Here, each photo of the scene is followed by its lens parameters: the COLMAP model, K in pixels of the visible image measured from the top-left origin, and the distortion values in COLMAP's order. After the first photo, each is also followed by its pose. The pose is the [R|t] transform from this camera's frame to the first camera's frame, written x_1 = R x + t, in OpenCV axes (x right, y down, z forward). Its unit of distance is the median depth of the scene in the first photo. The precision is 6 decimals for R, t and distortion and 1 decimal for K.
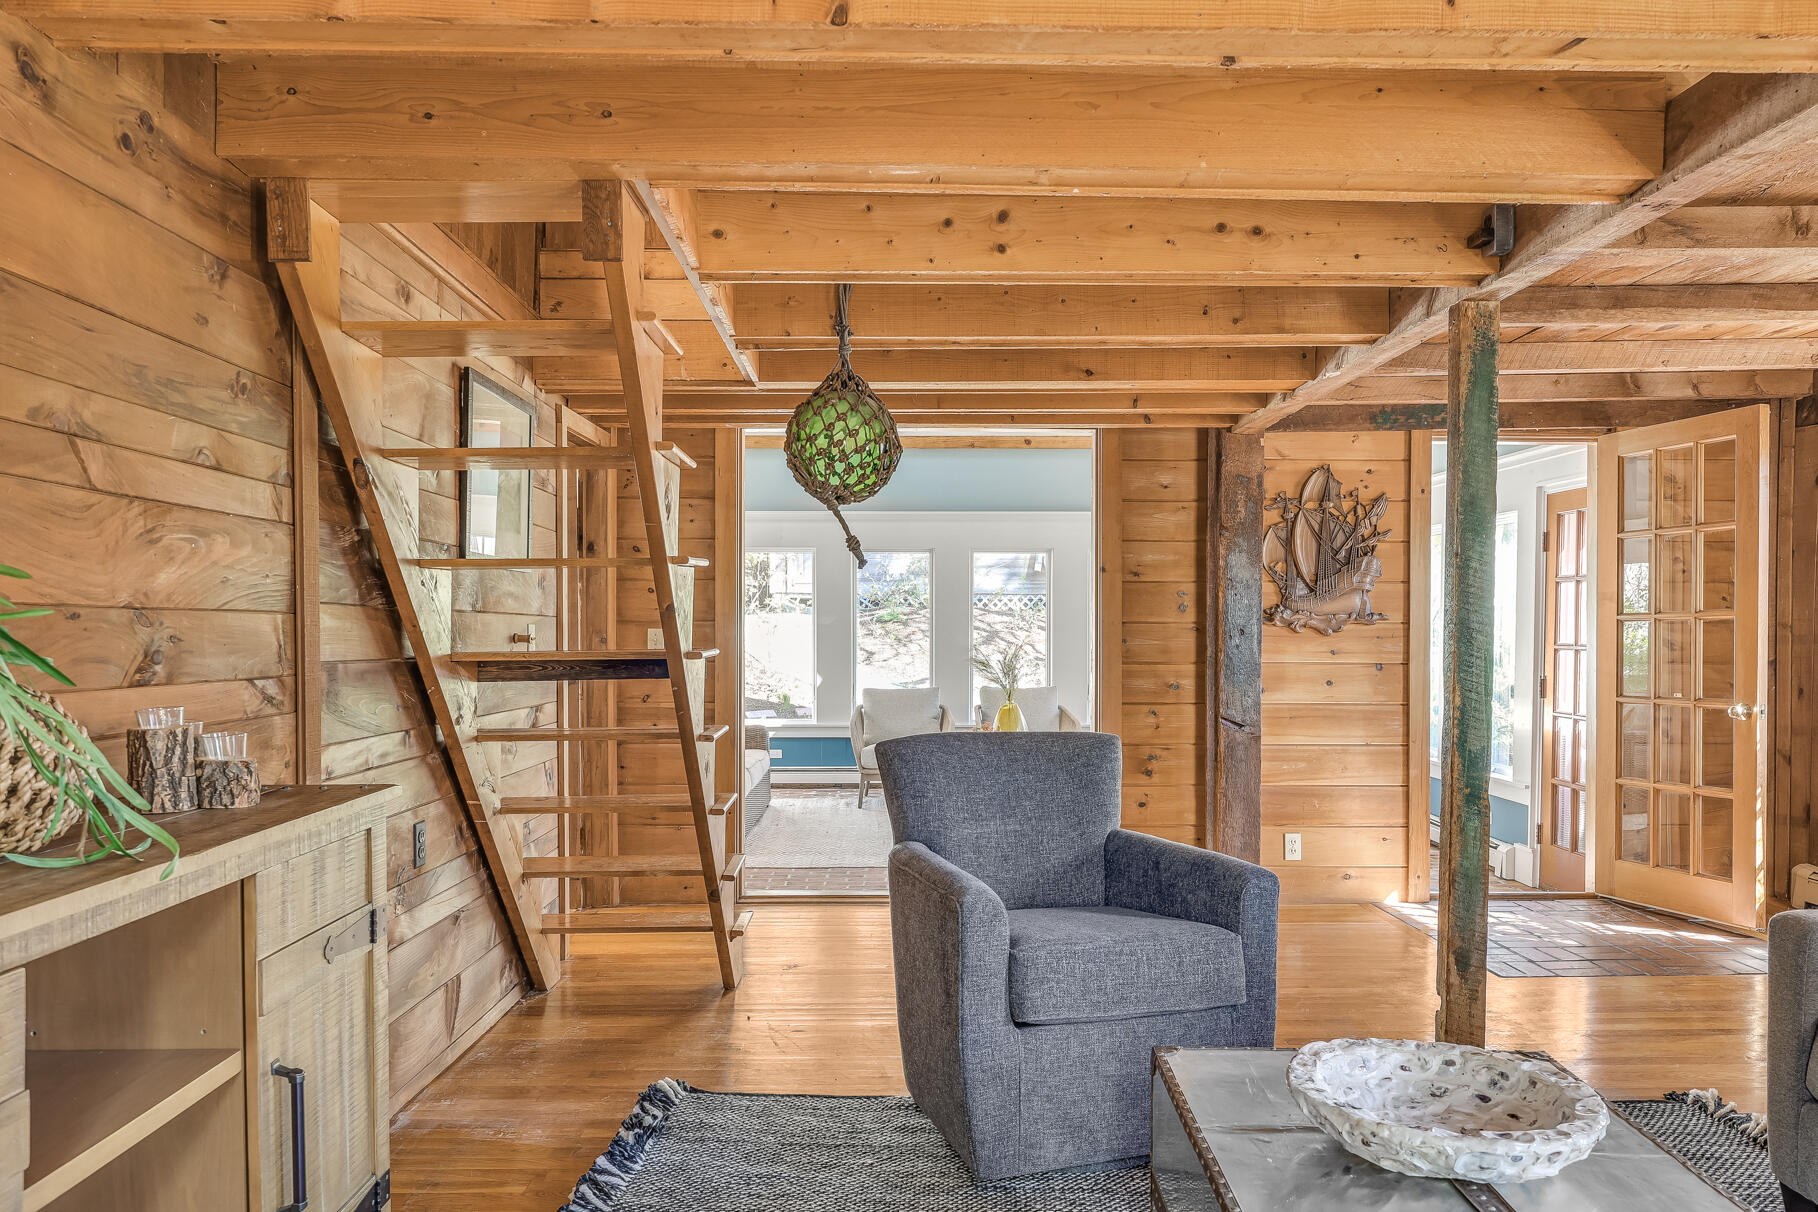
lens RADIAL K [[1283.8, 0, 921.8], [0, 1283.8, 663.5], [0, 0, 1]] dist [0.007703, -0.004600]
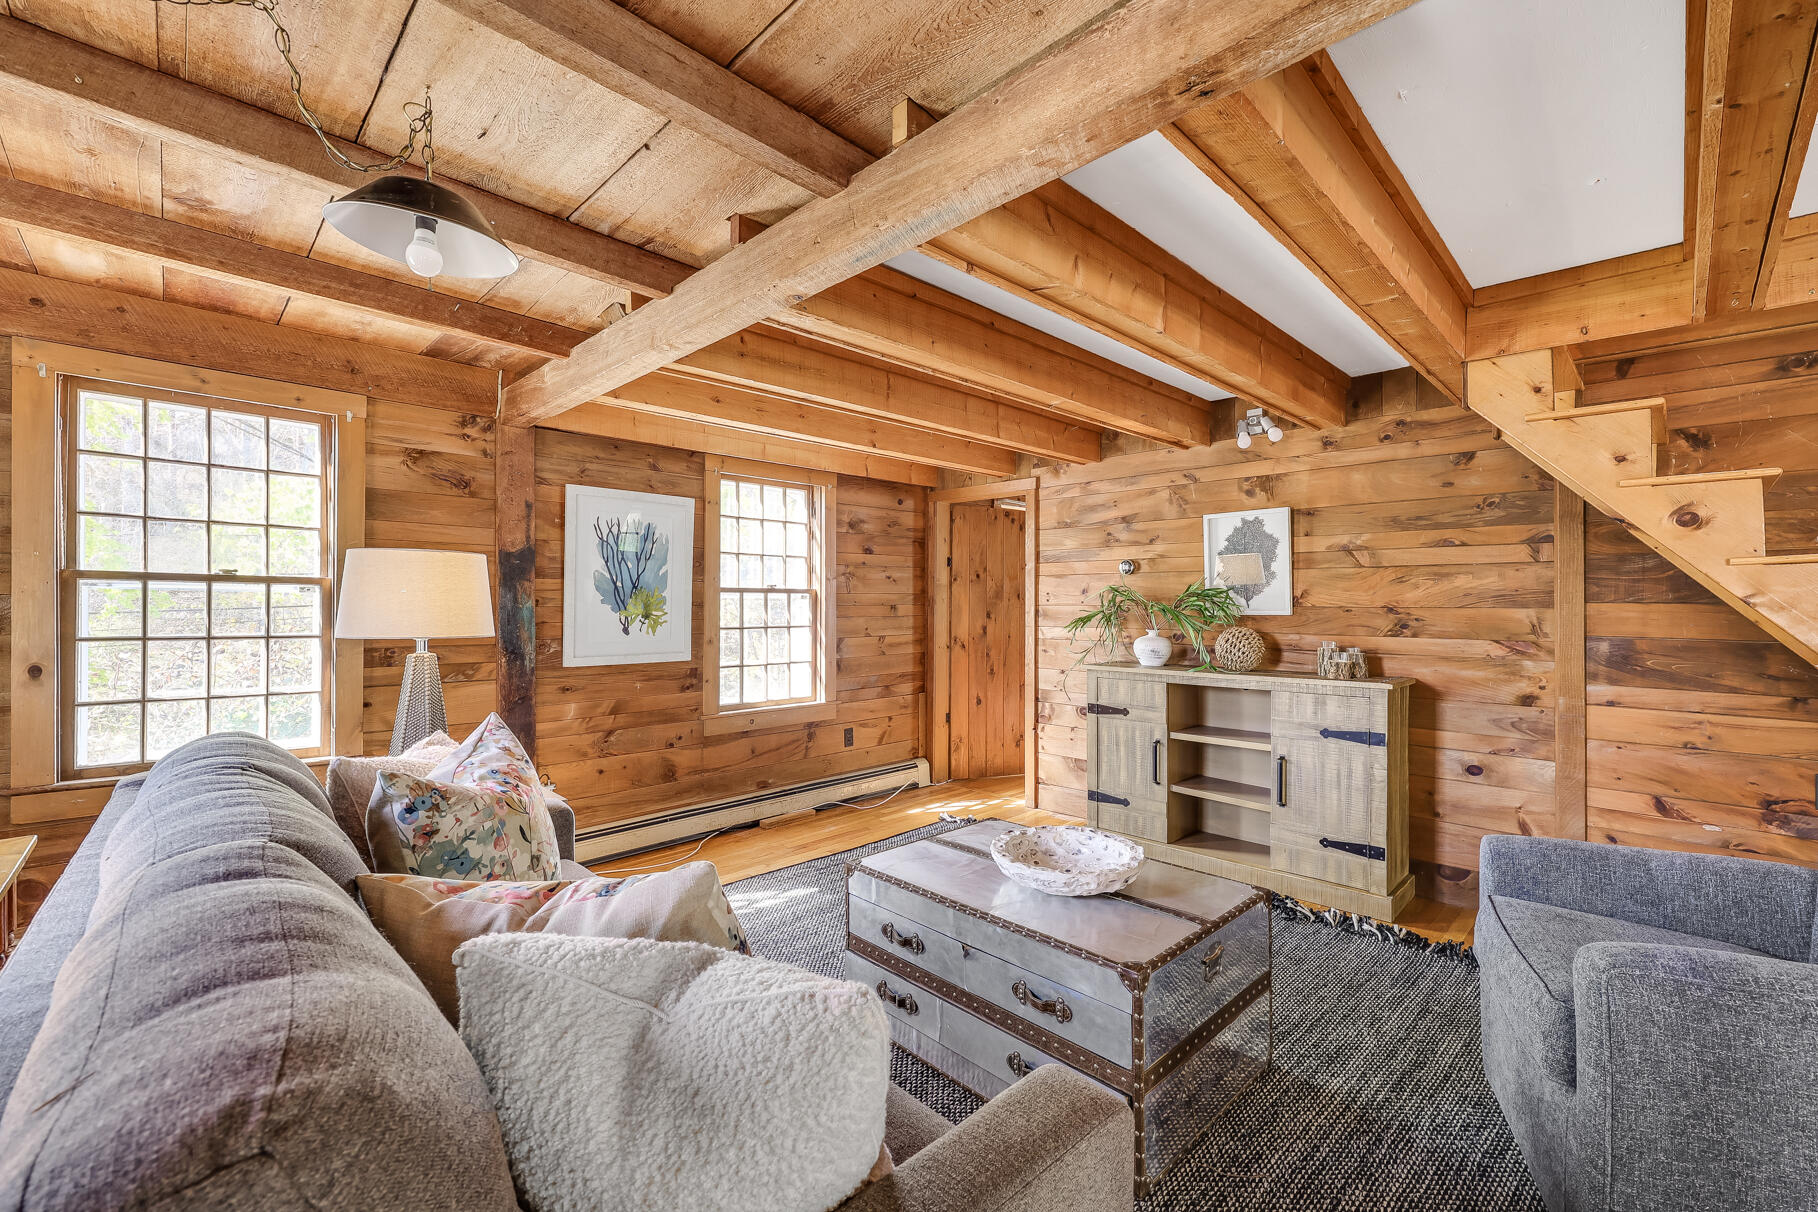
lens RADIAL K [[751.6, 0, 915.4], [0, 751.6, 616.0], [0, 0, 1]] dist [0.001033, 0.000286]
pose [[-0.720621, 0.004640, -0.693314, 0.721729], [-0.024228, 0.999198, 0.031870, -0.031107], [0.692906, 0.039764, -0.719930, 0.875000]]
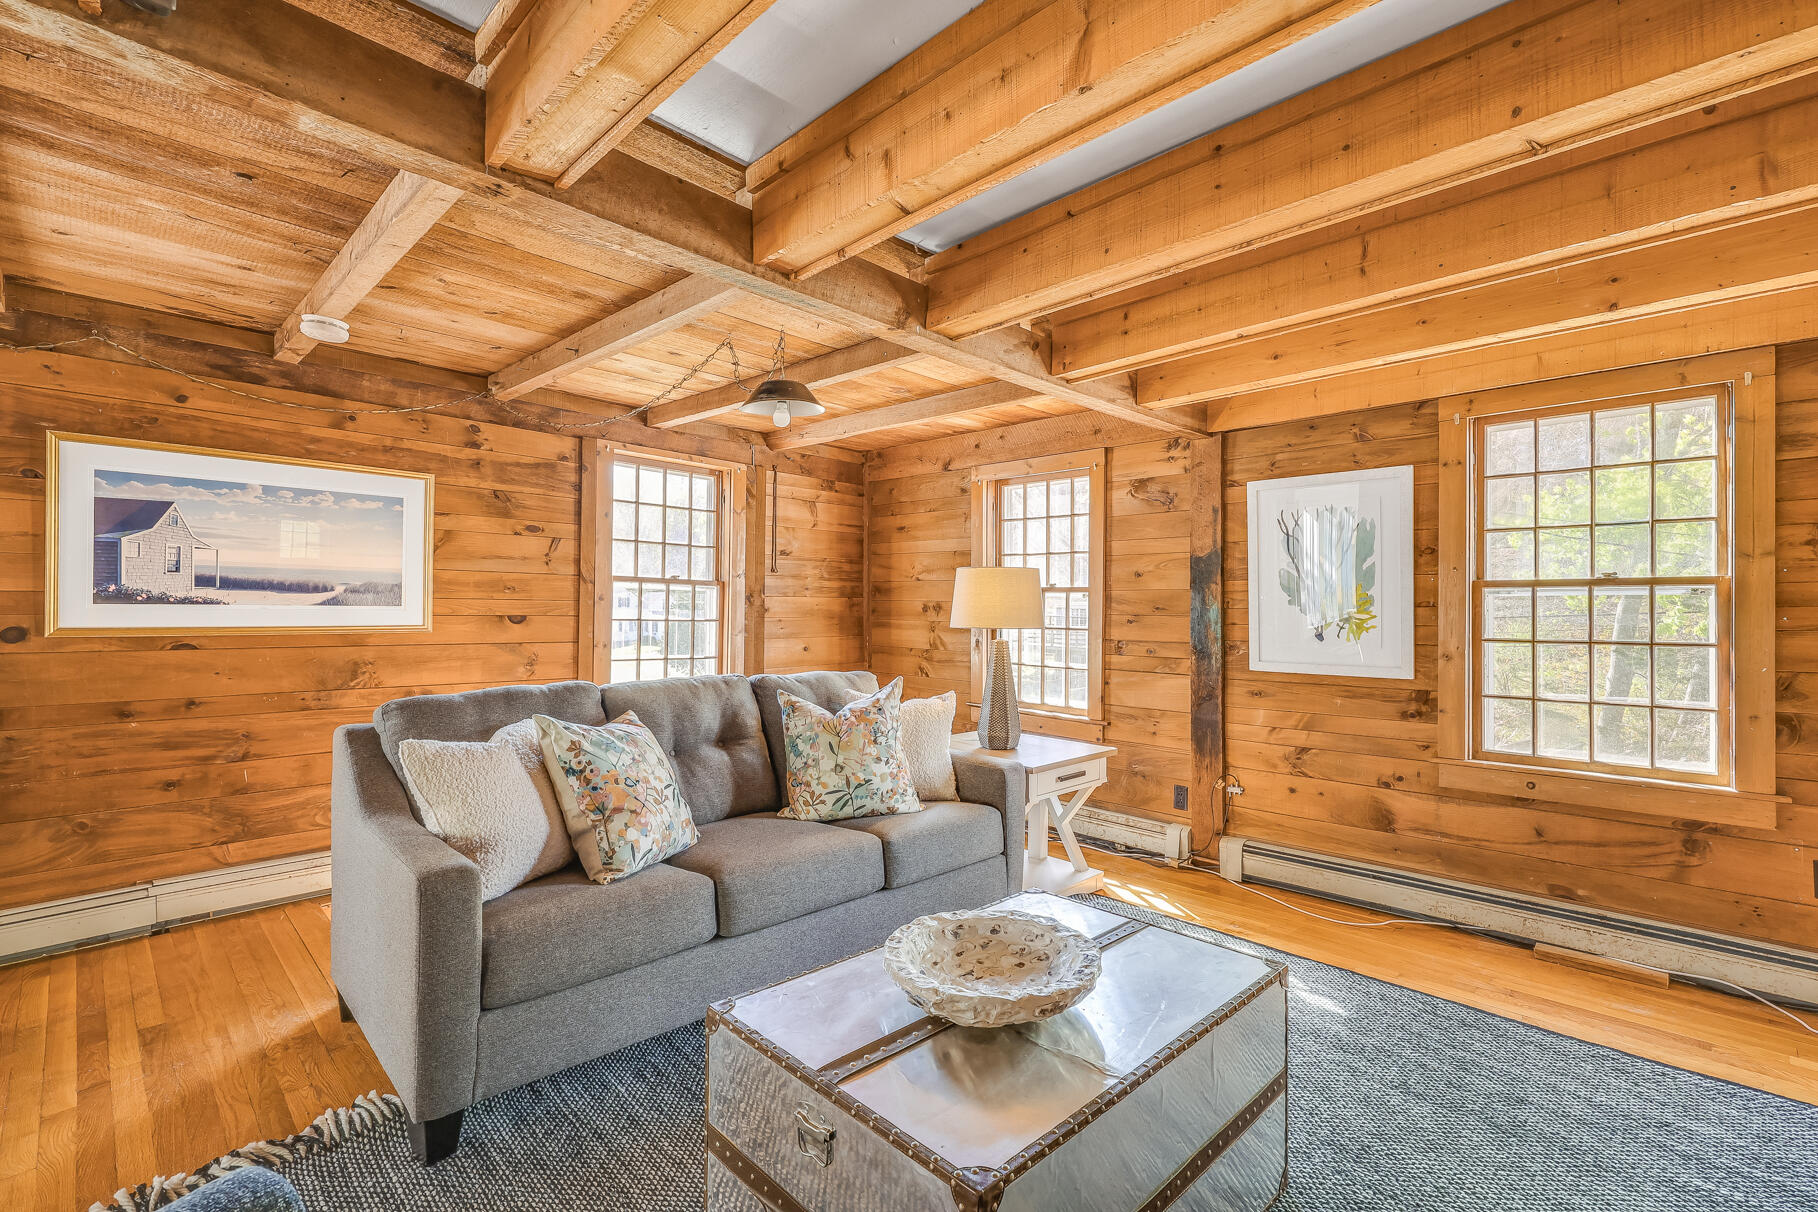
lens RADIAL K [[805.3, 0, 914.4], [0, 805.3, 609.8], [0, 0, 1]] dist [0.004492, -0.000689]
pose [[-0.706110, -0.006974, 0.708068, -0.079596], [0.014679, 0.999592, 0.024484, -0.030015], [-0.707950, 0.027682, -0.705720, 0.875808]]
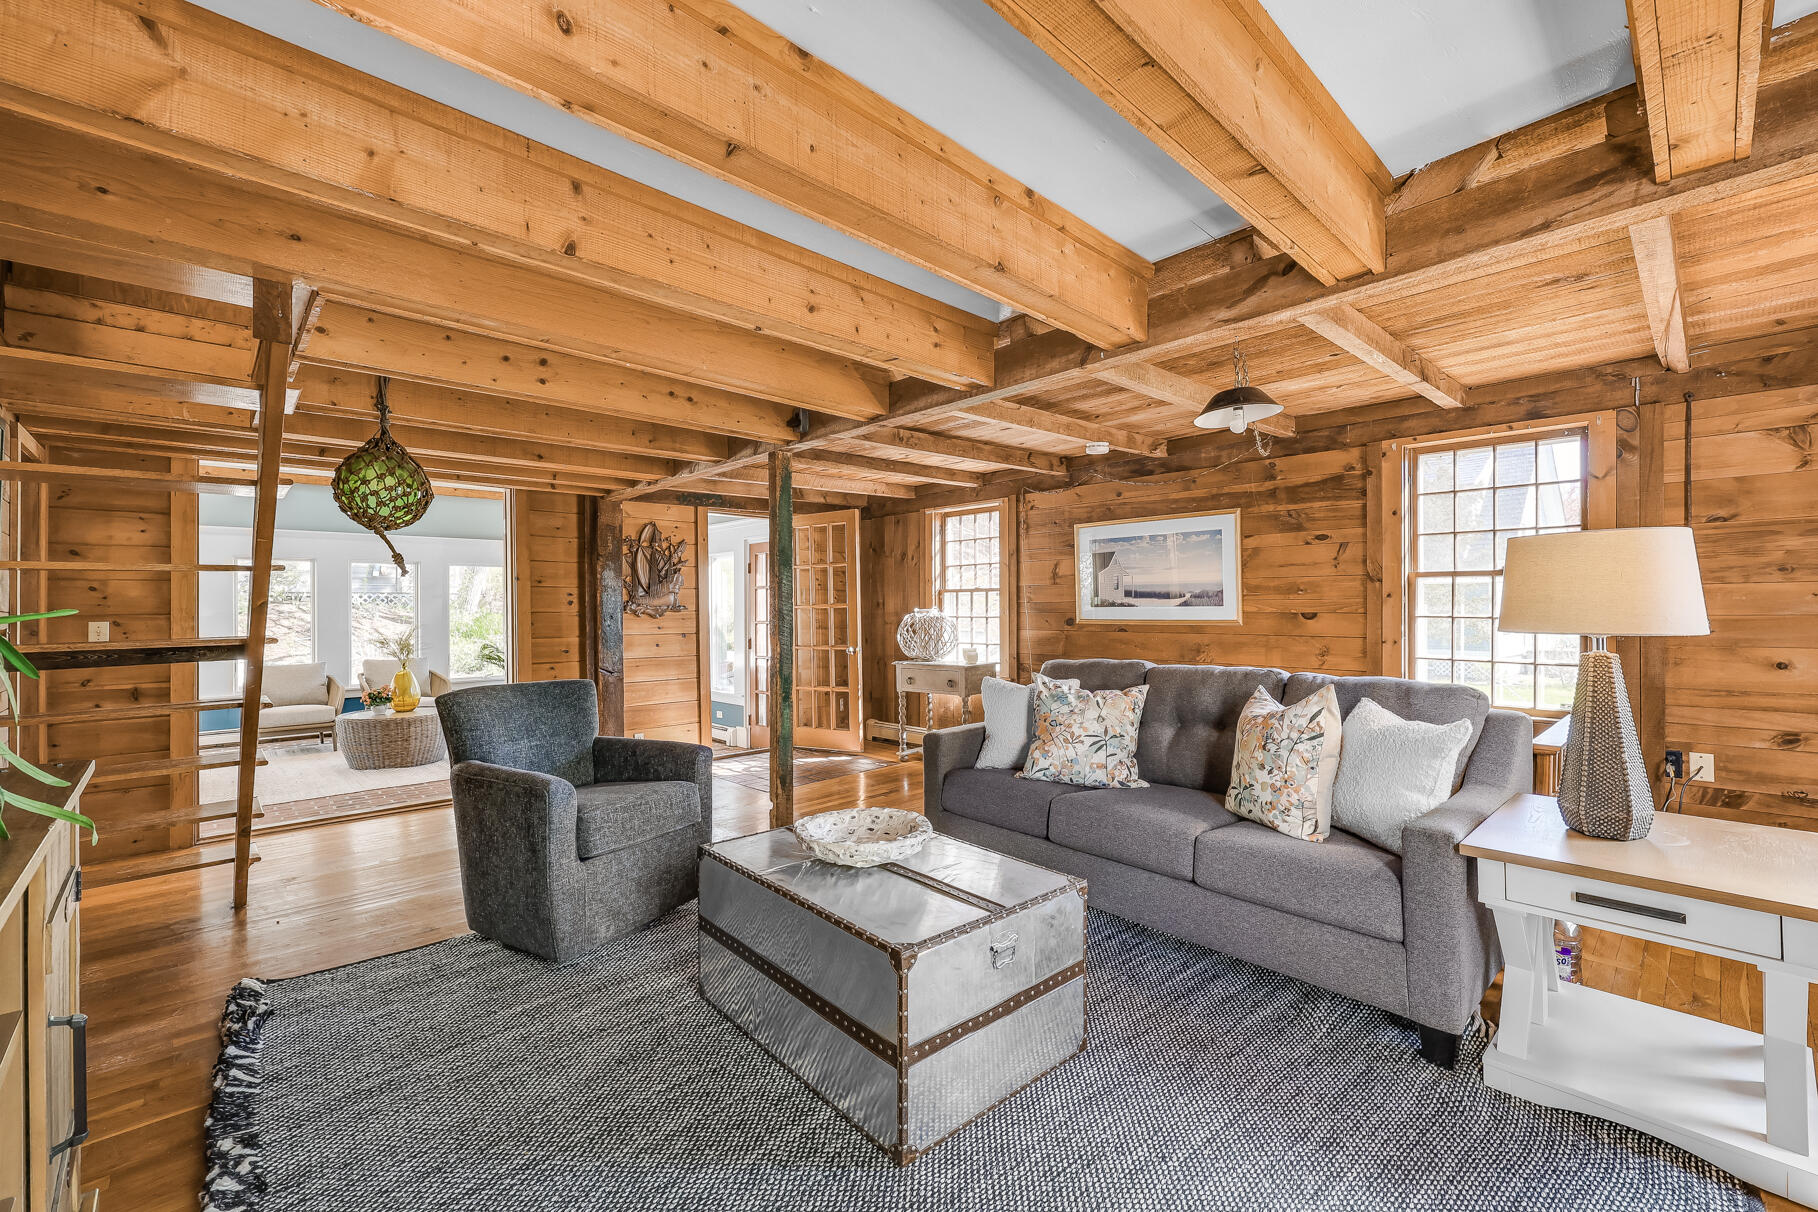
lens RADIAL K [[751.6, 0, 915.5], [0, 751.6, 603.3], [0, 0, 1]] dist [0.001033, 0.000286]
pose [[0.734759, -0.002779, 0.678322, -0.205081], [0.030843, 0.999094, -0.029316, -0.001925], [-0.677626, 0.042461, 0.734179, 0.000947]]
